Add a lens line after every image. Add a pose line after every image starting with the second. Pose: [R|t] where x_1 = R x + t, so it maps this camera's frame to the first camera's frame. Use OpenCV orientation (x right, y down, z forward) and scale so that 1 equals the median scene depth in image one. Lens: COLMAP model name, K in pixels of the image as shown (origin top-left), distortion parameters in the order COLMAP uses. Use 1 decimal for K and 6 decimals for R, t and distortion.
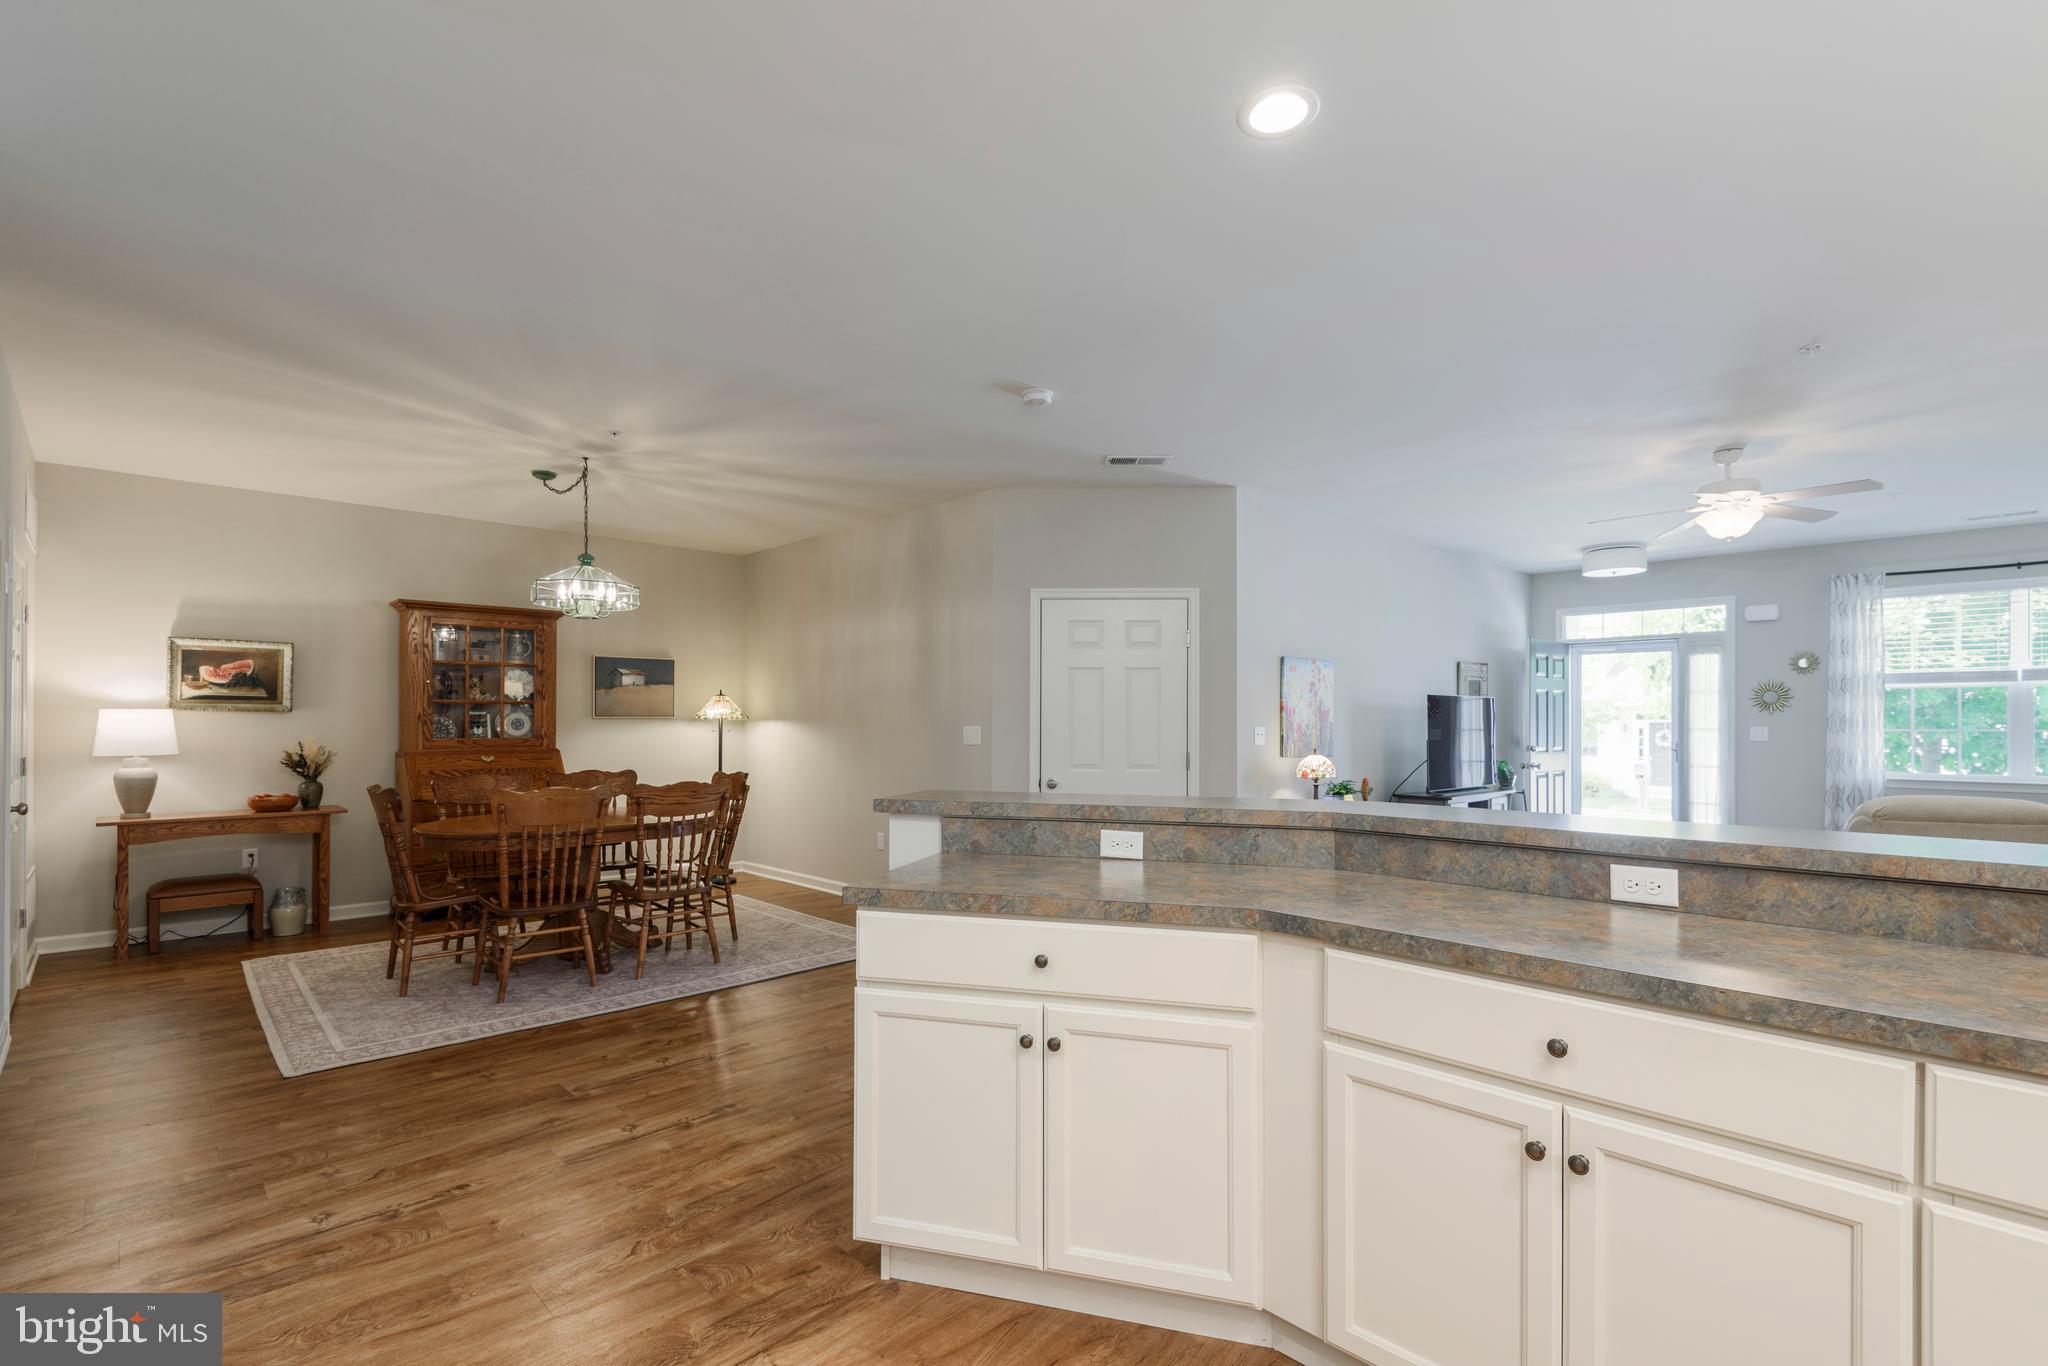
lens RADIAL K [[937.6, 0, 1022.1], [0, 937.6, 720.7], [0, 0, 1]] dist [-0.000531, -0.000510]
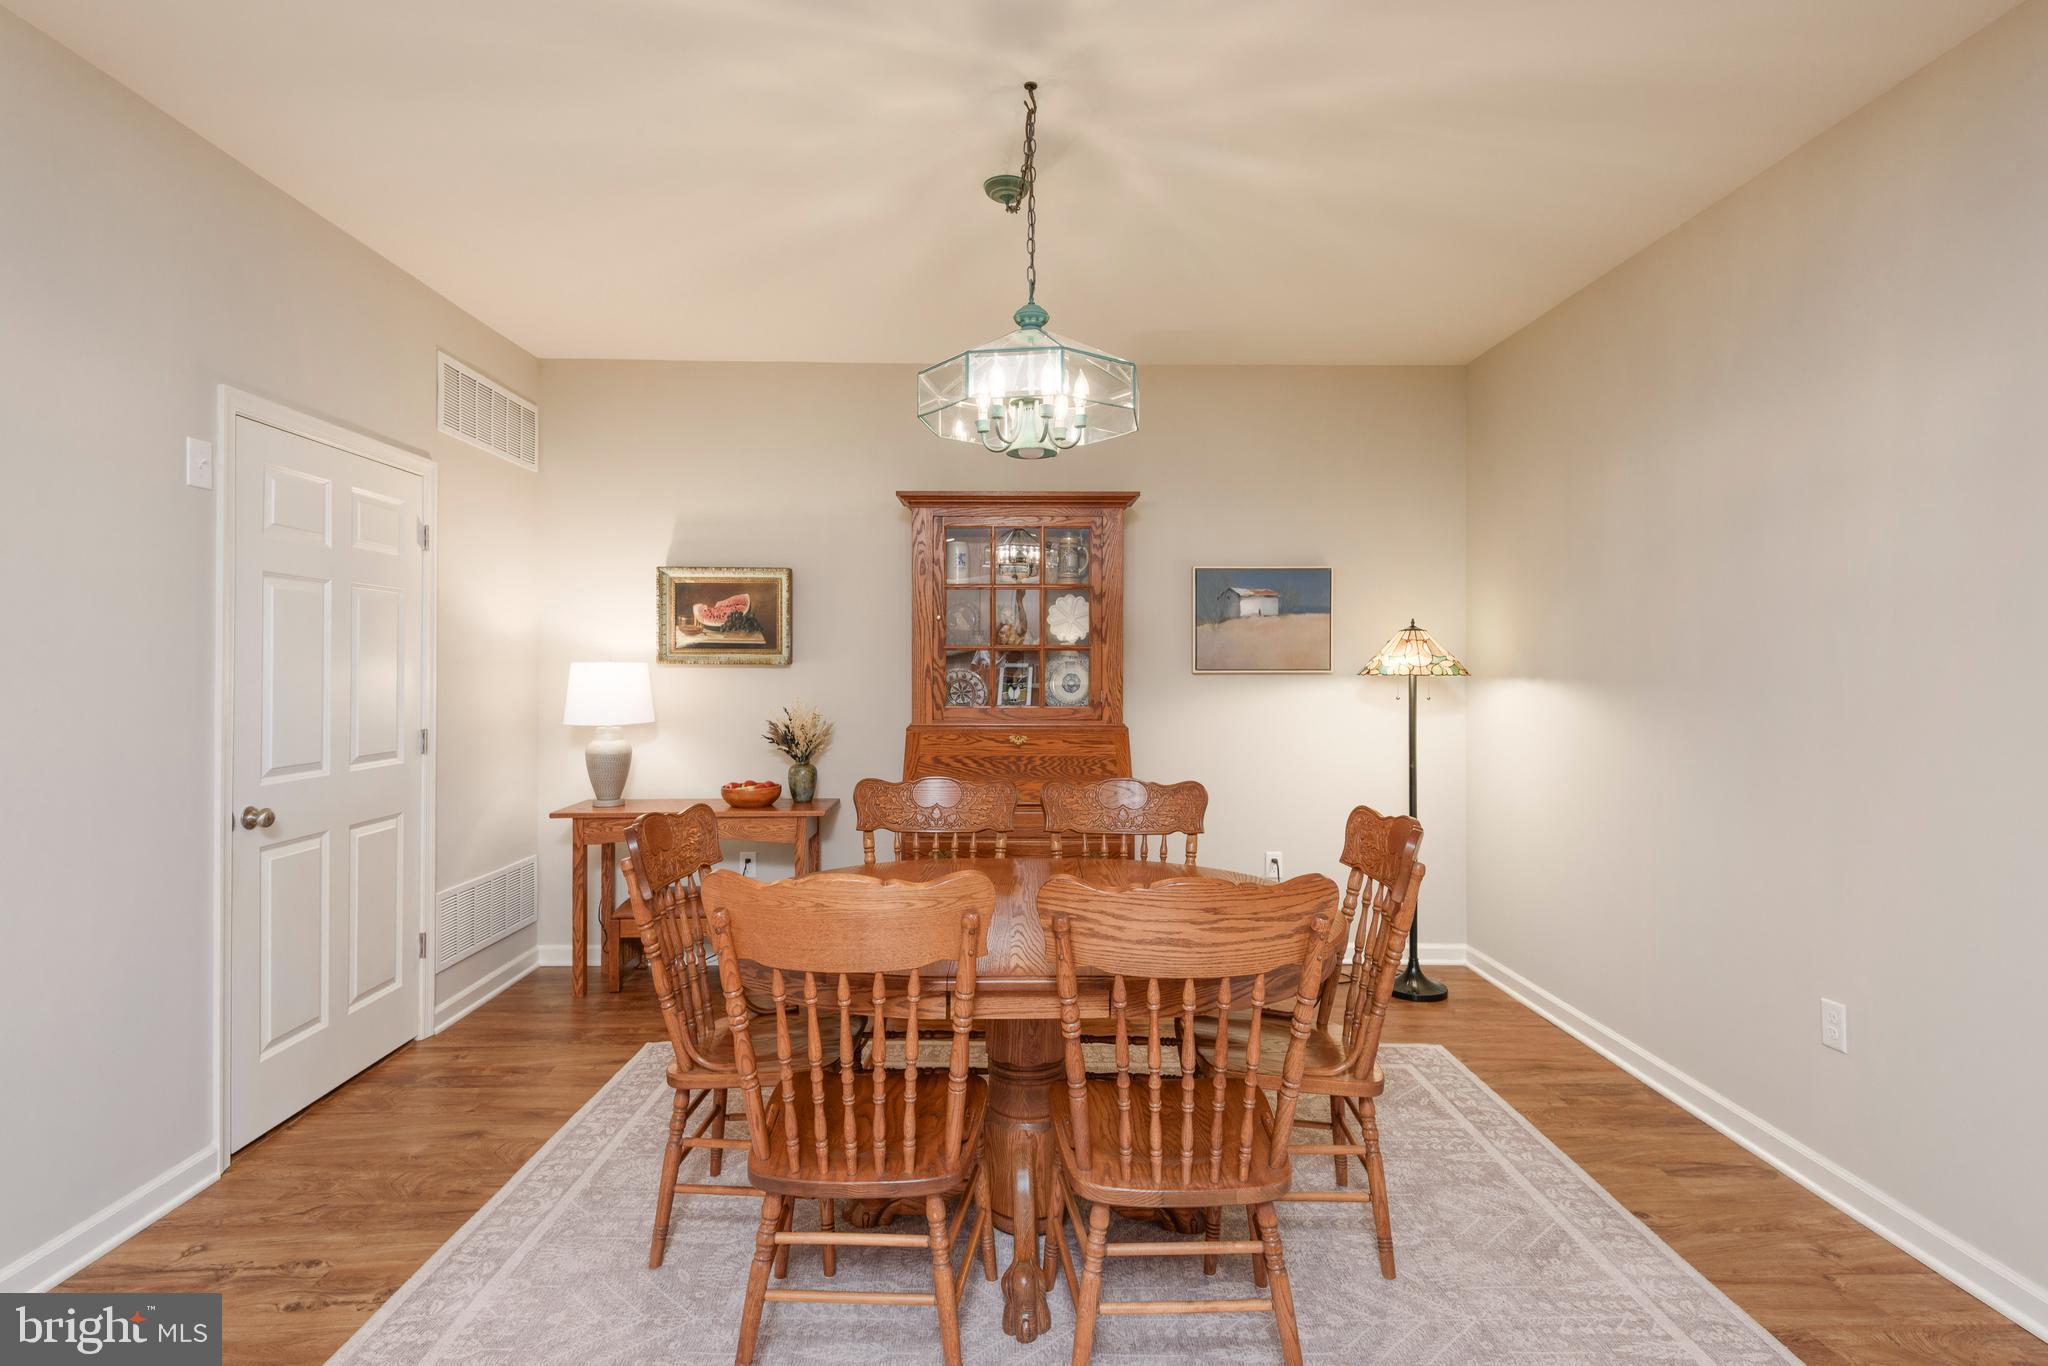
lens RADIAL K [[1011.6, 0, 1025.8], [0, 1011.6, 660.3], [0, 0, 1]] dist [0.010353, -0.000320]
pose [[0.738857, -0.003734, -0.673852, -0.132218], [-0.000507, 0.999981, -0.006097, -0.008567], [0.673862, 0.004847, 0.738841, 0.572111]]
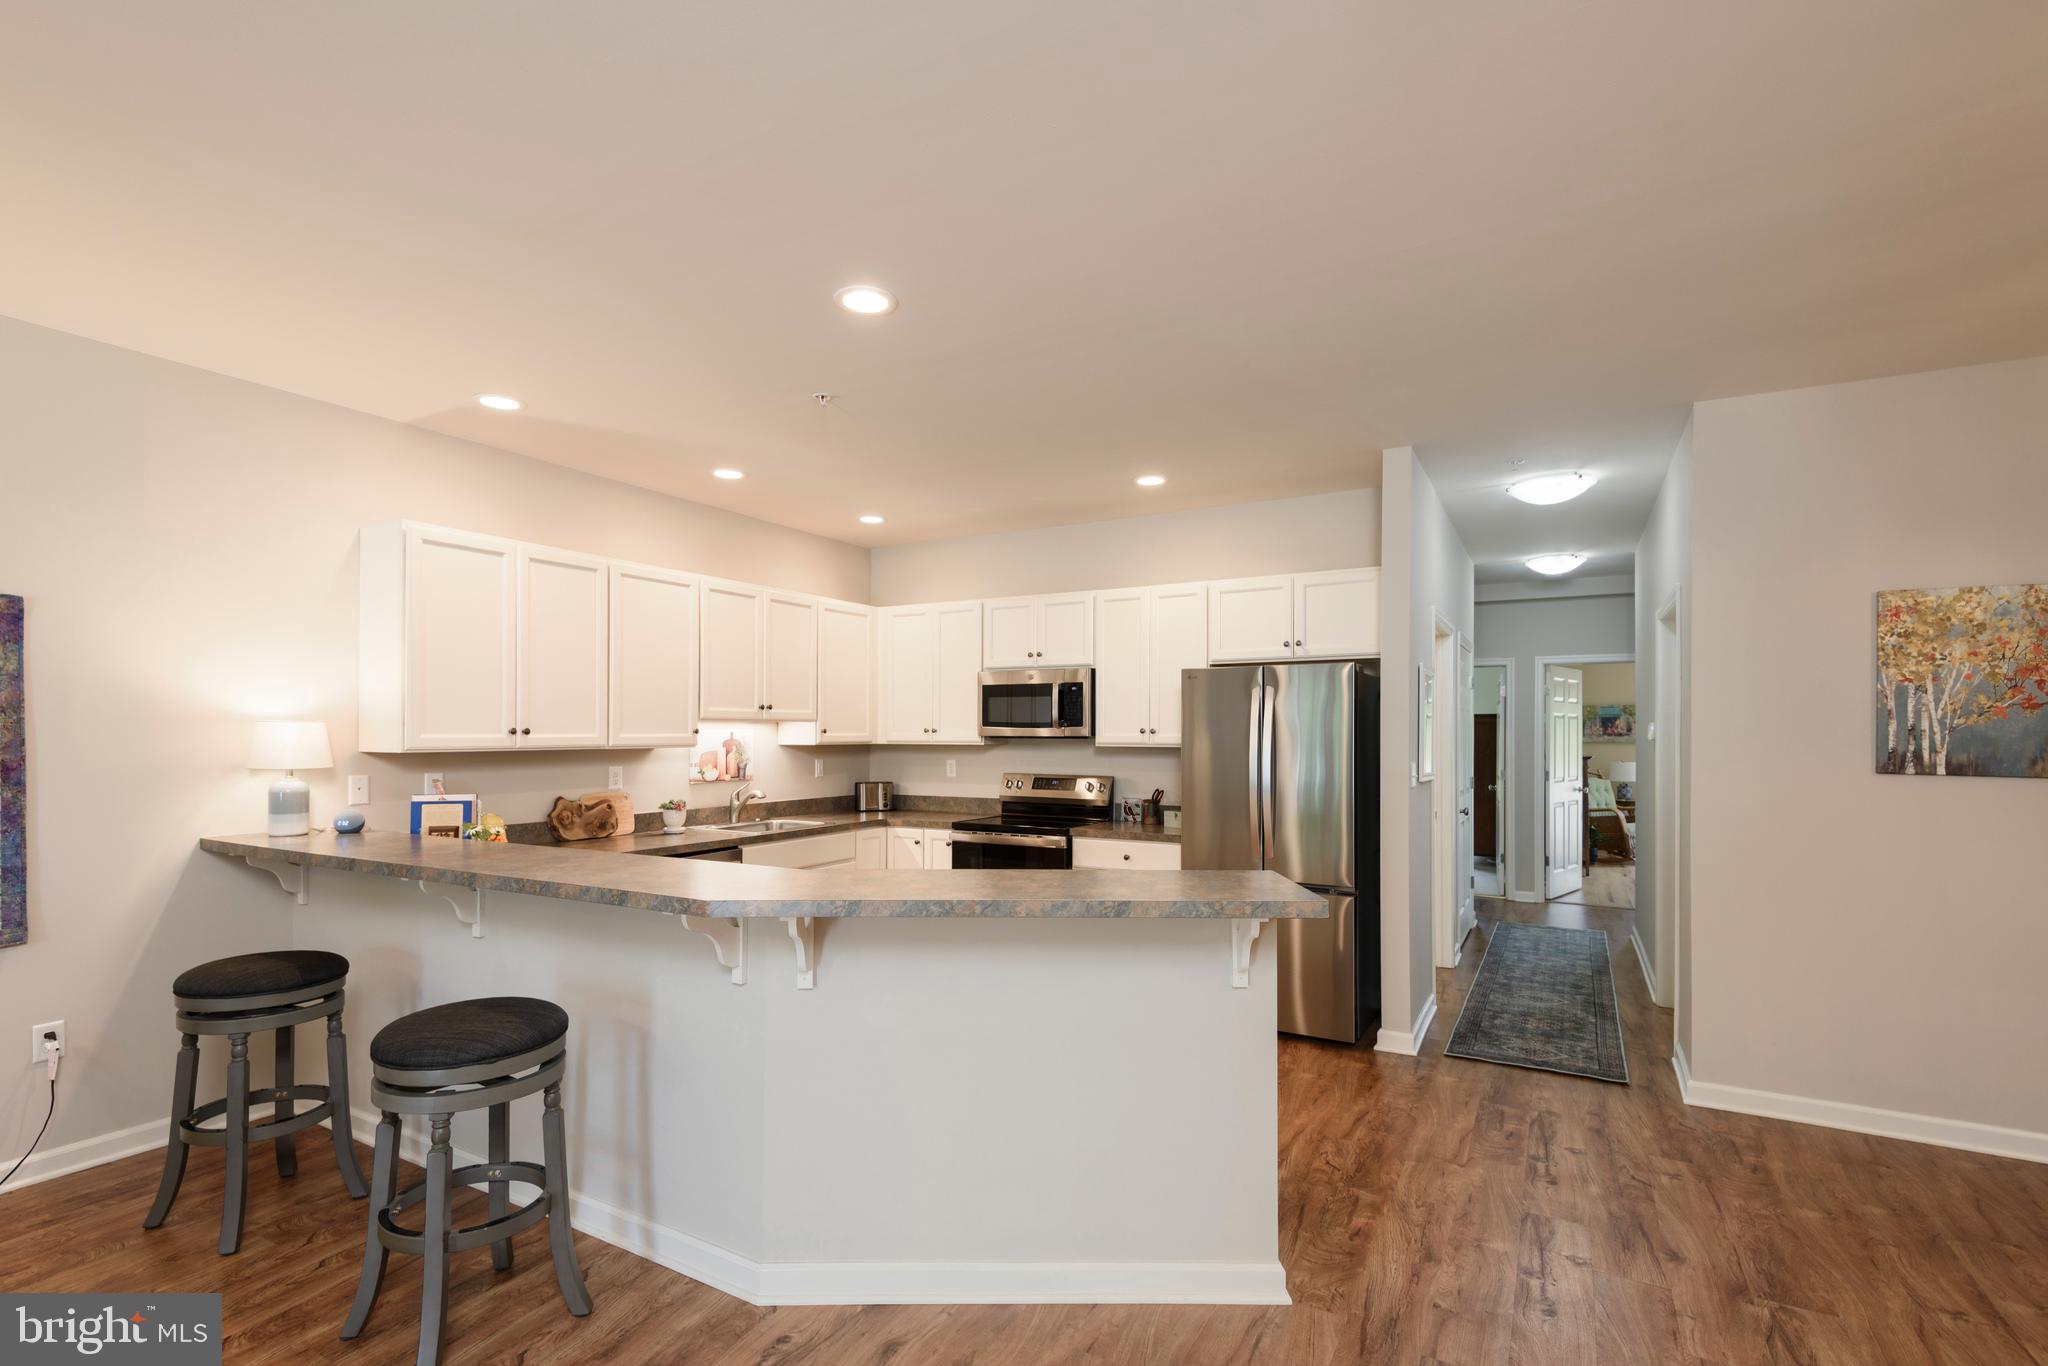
lens RADIAL K [[944.6, 0, 1021.4], [0, 944.6, 725.3], [0, 0, 1]] dist [0.014321, -0.000274]
pose [[-0.956961, -0.003730, -0.290194, 0.165675], [-0.001937, 0.999977, -0.006464, -0.025143], [0.290212, -0.005623, -0.956946, 0.870091]]
